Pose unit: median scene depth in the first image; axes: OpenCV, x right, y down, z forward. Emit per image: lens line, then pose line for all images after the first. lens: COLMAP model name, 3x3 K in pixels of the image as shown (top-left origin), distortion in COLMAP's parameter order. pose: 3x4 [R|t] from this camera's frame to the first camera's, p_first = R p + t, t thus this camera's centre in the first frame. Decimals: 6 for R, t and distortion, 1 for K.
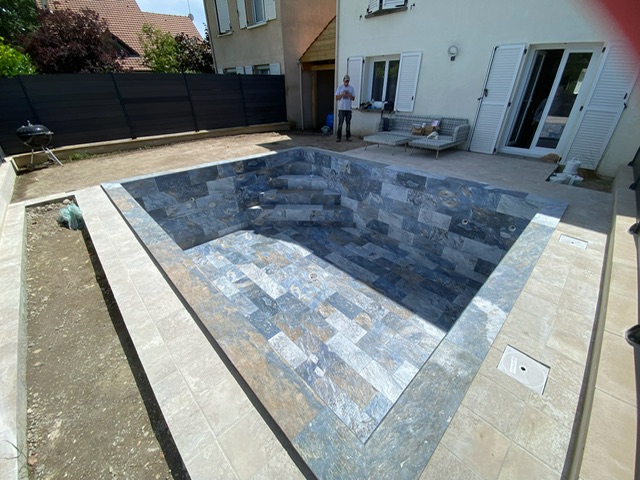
lens RADIAL K [[257.3, 0, 319.5], [0, 257.3, 238.6], [0, 0, 1]] dist [0.040736, -0.035475]
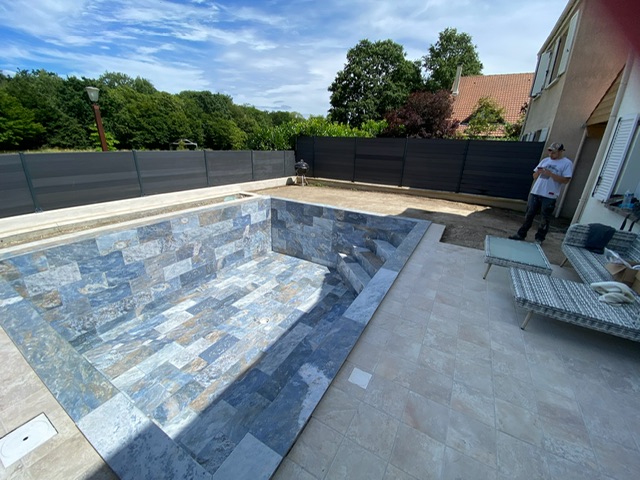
lens RADIAL K [[255.6, 0, 321.8], [0, 255.6, 239.4], [0, 0, 1]] dist [0.025323, -0.025998]
pose [[0.287132, 0.351113, -0.891221, 0.671609], [-0.520766, 0.838109, 0.162409, -0.323487], [0.803964, 0.417484, 0.423495, 0.518979]]
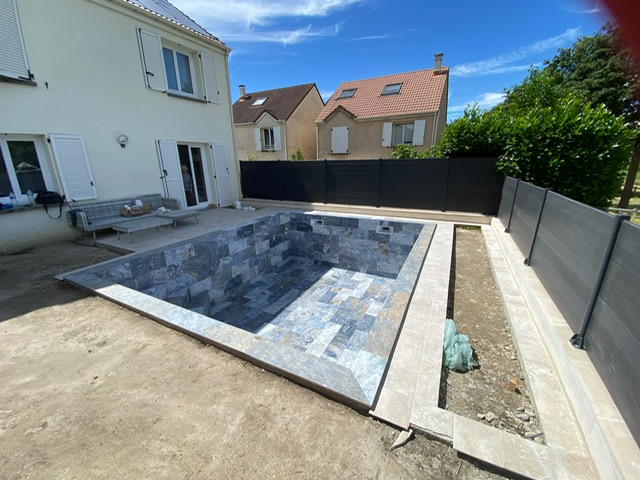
lens RADIAL K [[257.3, 0, 319.5], [0, 257.3, 238.6], [0, 0, 1]] dist [0.040736, -0.035475]
pose [[-0.322582, -0.264325, 0.908886, -0.837503], [0.489846, 0.775017, 0.399249, -0.453596], [-0.809933, 0.574005, -0.120528, 0.735049]]
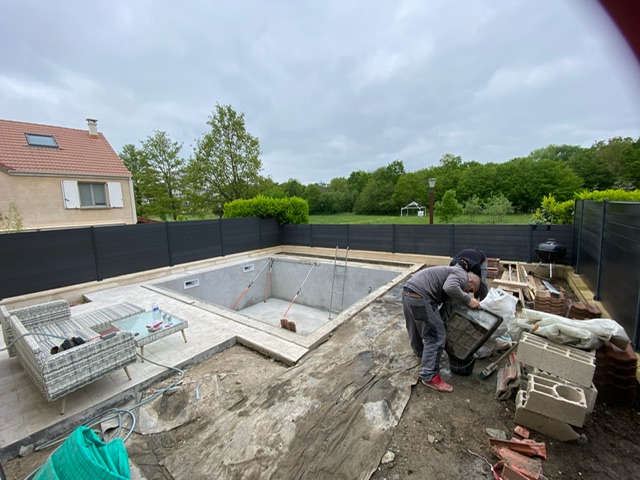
lens RADIAL K [[257.9, 0, 319.1], [0, 257.9, 242.7], [0, 0, 1]] dist [0.000477, -0.008483]
pose [[-0.985193, 0.071428, -0.155859, -0.033330], [-0.038991, 0.791915, 0.609385, -0.958590], [0.166954, 0.606440, -0.777404, 1.520335]]
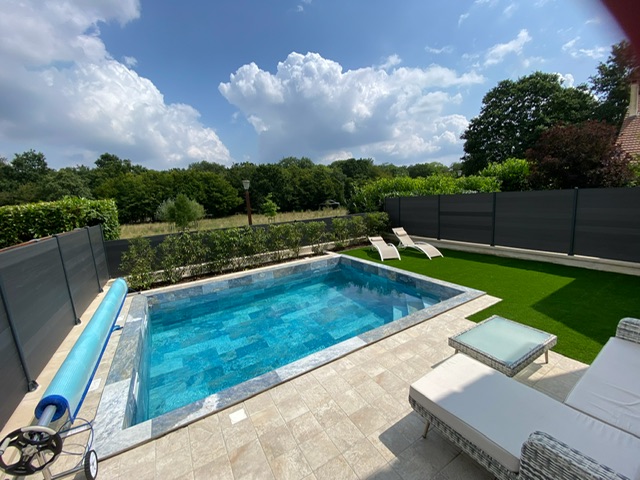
lens RADIAL K [[255.5, 0, 322.2], [0, 255.5, 241.9], [0, 0, 1]] dist [0.025629, -0.022993]
pose [[-0.216652, 0.184213, -0.958711, 0.779379], [-0.440867, 0.857734, 0.264439, -0.560464], [0.871033, 0.479956, -0.104617, 0.779840]]
